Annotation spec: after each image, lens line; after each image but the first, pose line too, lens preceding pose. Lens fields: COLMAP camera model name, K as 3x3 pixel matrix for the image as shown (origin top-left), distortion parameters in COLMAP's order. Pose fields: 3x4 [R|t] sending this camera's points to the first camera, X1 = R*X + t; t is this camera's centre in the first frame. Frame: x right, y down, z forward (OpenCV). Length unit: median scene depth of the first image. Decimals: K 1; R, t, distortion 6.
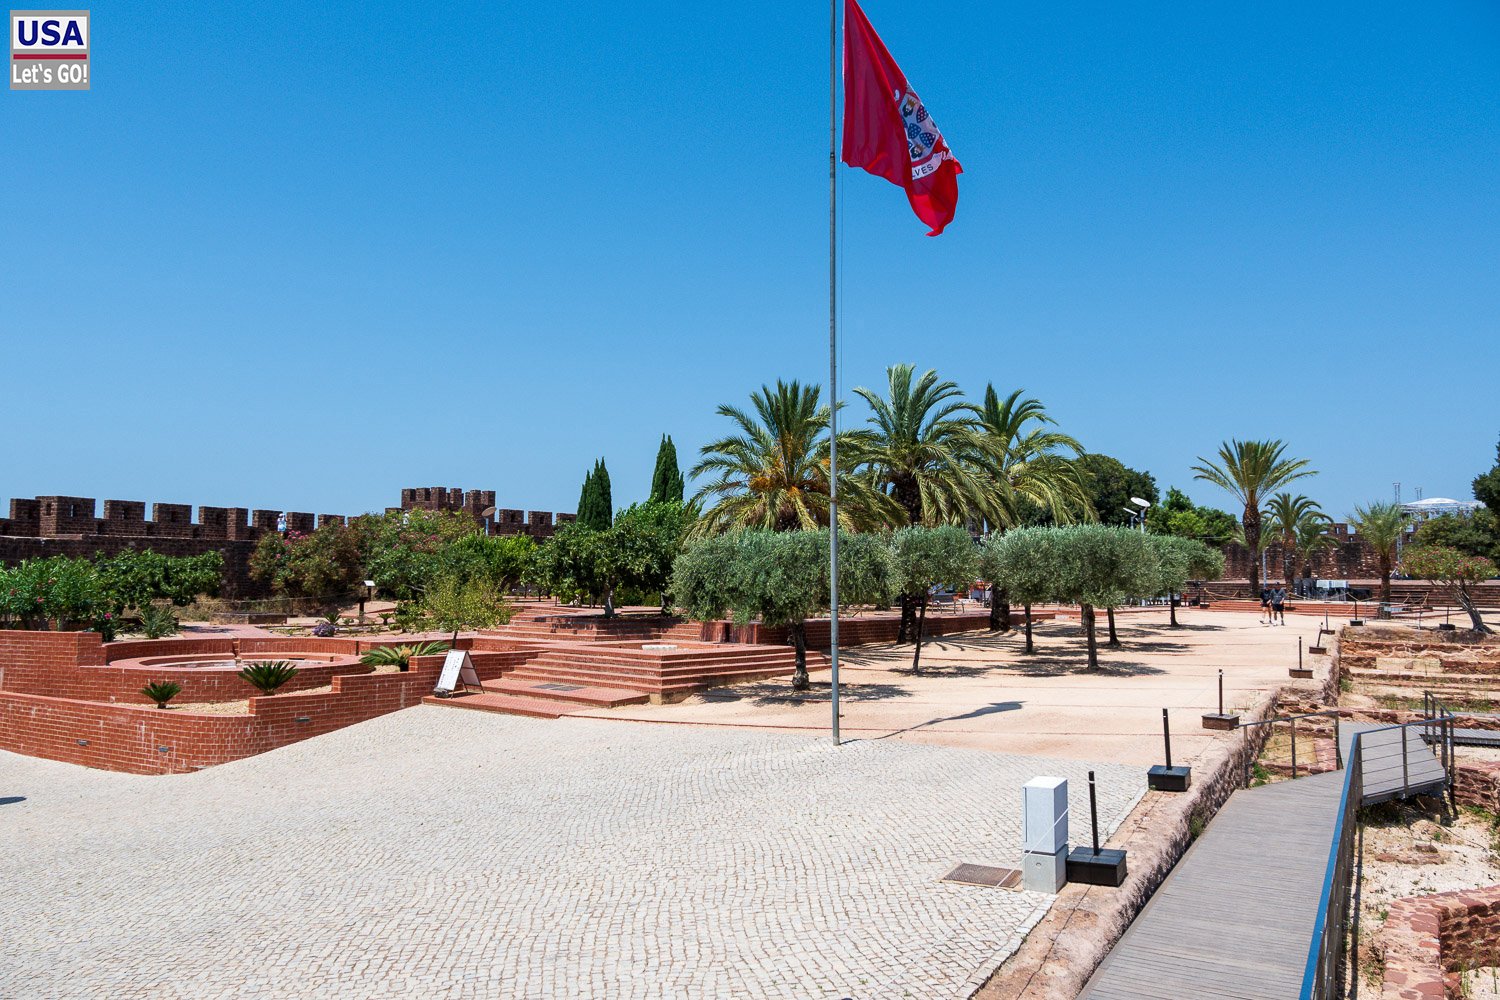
lens RADIAL K [[1144.7, 0, 750.0], [0, 1144.7, 500.0], [0, 0, 1]] dist [0.002570, -0.009589]
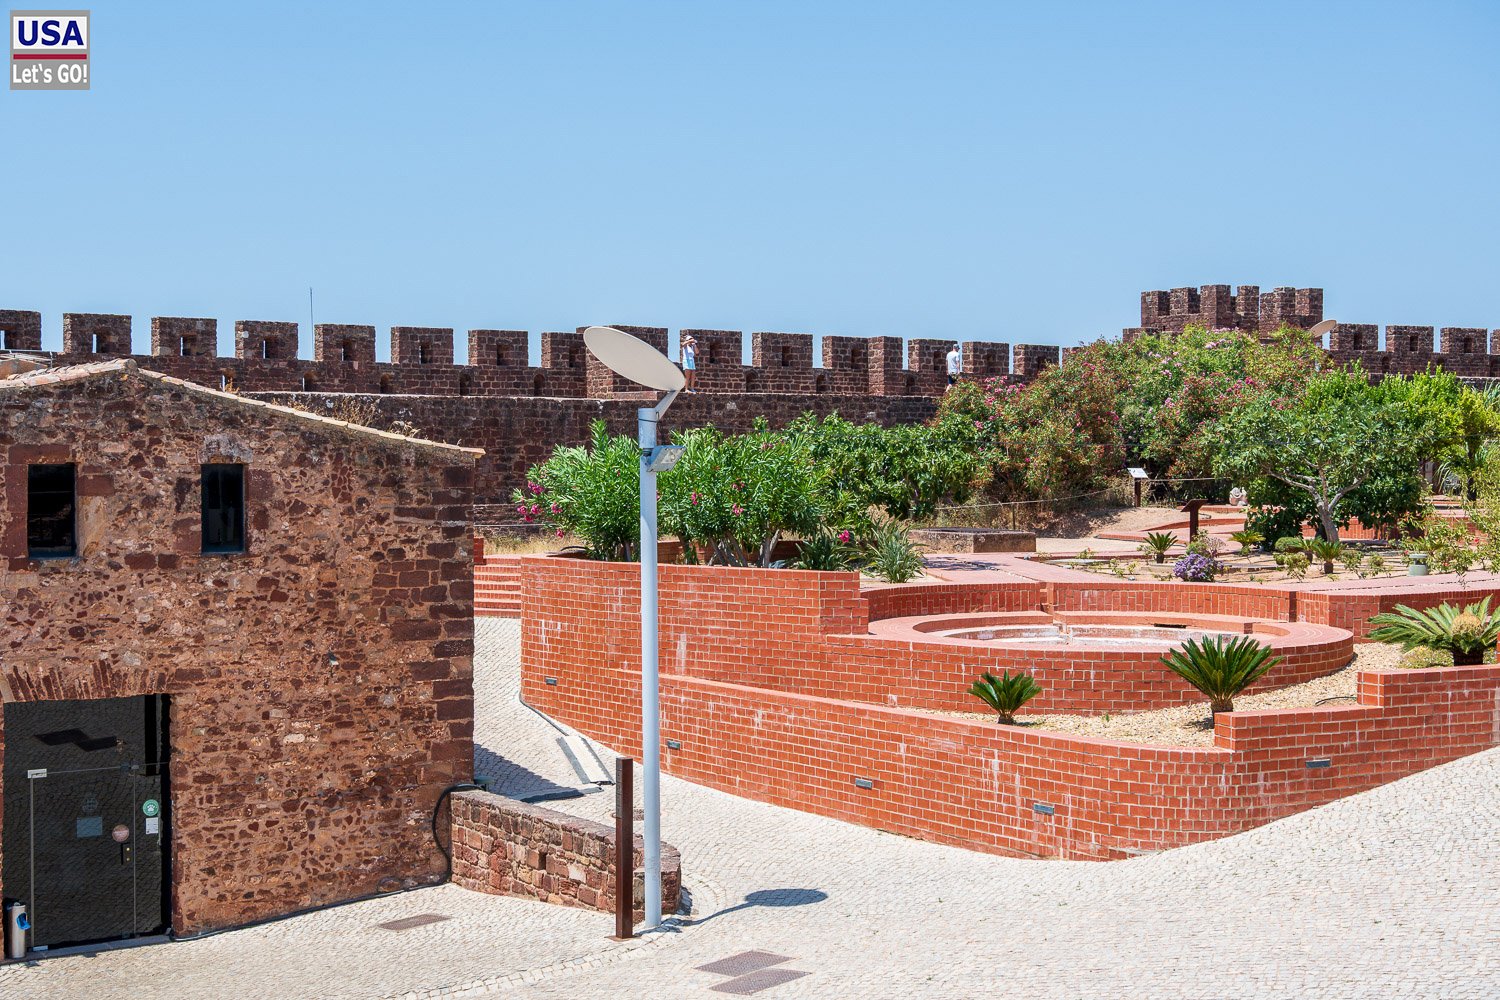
lens RADIAL K [[2149.5, 0, 750.0], [0, 2149.5, 500.0], [0, 0, 1]] dist [0.038321, 0.006940]
pose [[0.910399, -0.002535, -0.413723, -0.218906], [0.038200, 0.996225, 0.077955, 0.005169], [0.411964, -0.086774, 0.907059, 0.098289]]
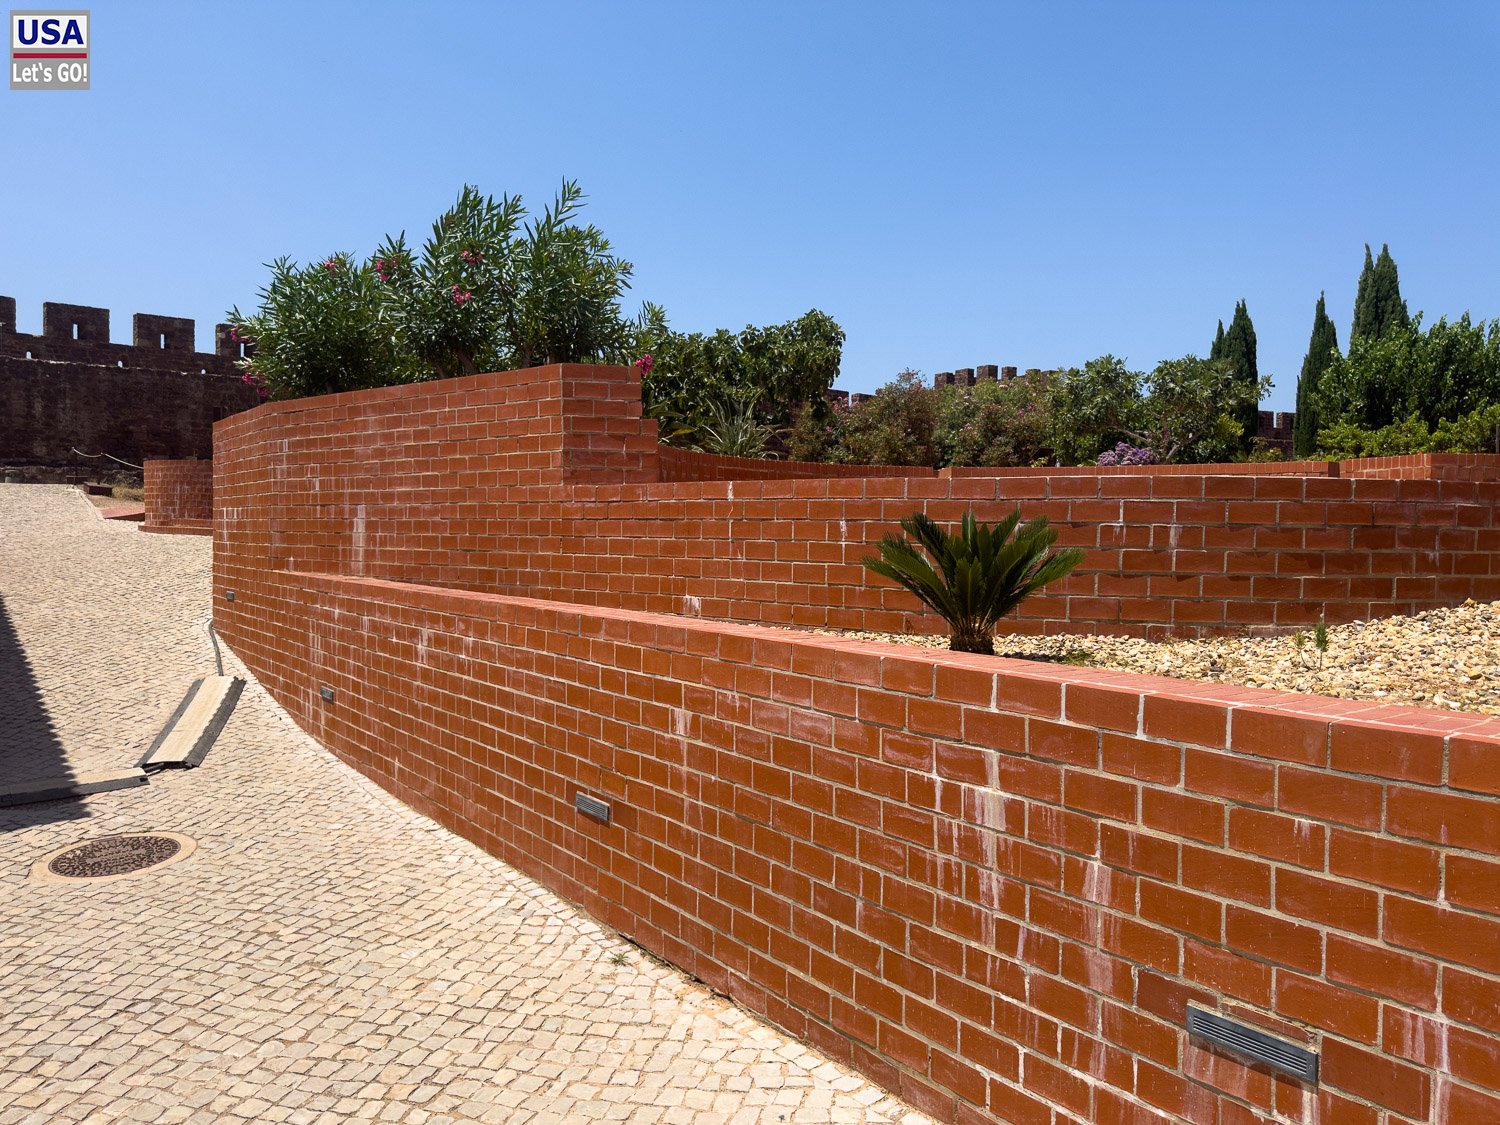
lens RADIAL K [[1131.2, 0, 750.0], [0, 1131.2, 562.5], [0, 0, 1]] dist [0.160579, -0.251067]
pose [[0.927862, 0.012979, -0.372697, -0.469396], [0.024333, 0.995157, 0.095236, 0.146290], [0.372129, -0.097435, 0.923053, 0.804972]]
